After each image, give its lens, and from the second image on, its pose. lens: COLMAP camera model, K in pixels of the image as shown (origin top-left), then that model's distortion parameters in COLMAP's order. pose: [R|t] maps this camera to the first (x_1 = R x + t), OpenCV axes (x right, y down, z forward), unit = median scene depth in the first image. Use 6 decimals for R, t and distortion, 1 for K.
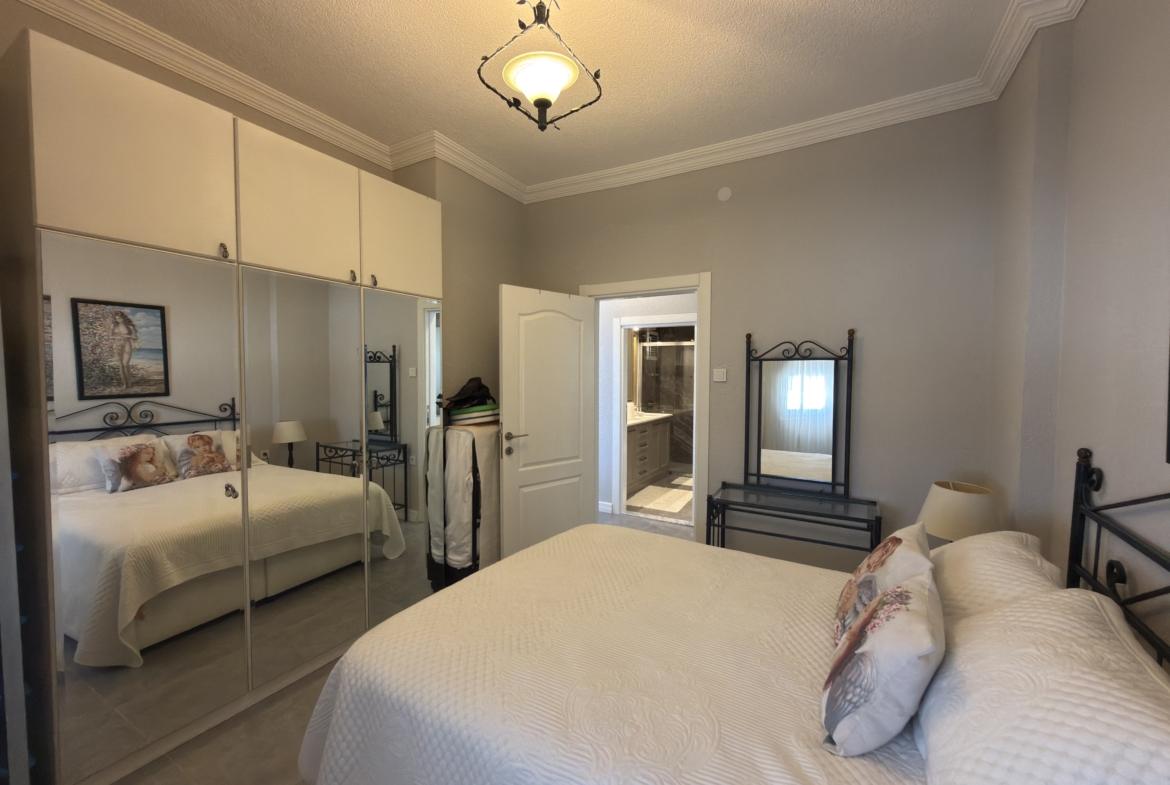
lens RADIAL K [[464.1, 0, 586.4], [0, 464.1, 391.3], [0, 0, 1]] dist [-0.000130, -0.000015]
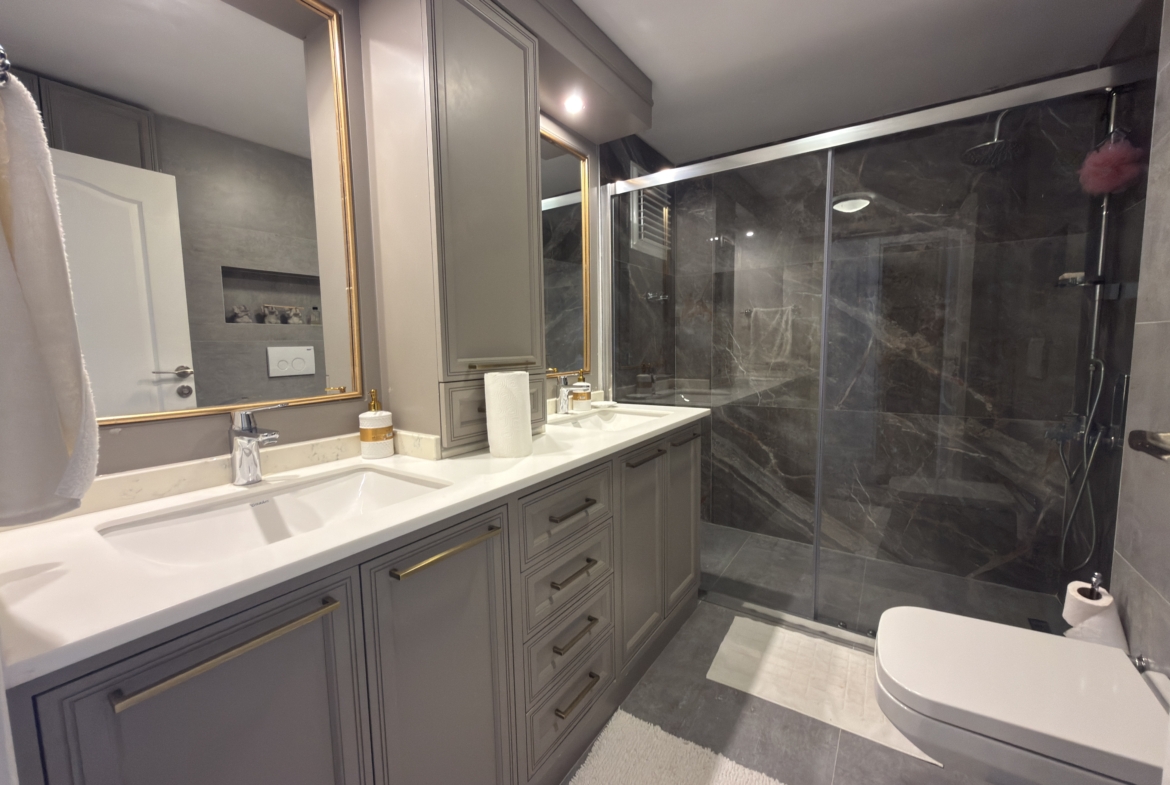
lens RADIAL K [[464.1, 0, 586.4], [0, 464.1, 391.3], [0, 0, 1]] dist [-0.000130, -0.000015]
pose [[0.998004, -0.016830, -0.060865, 0.111895], [0.020519, 0.997957, 0.060501, 0.015693], [0.059722, -0.061629, 0.996311, 0.627745]]
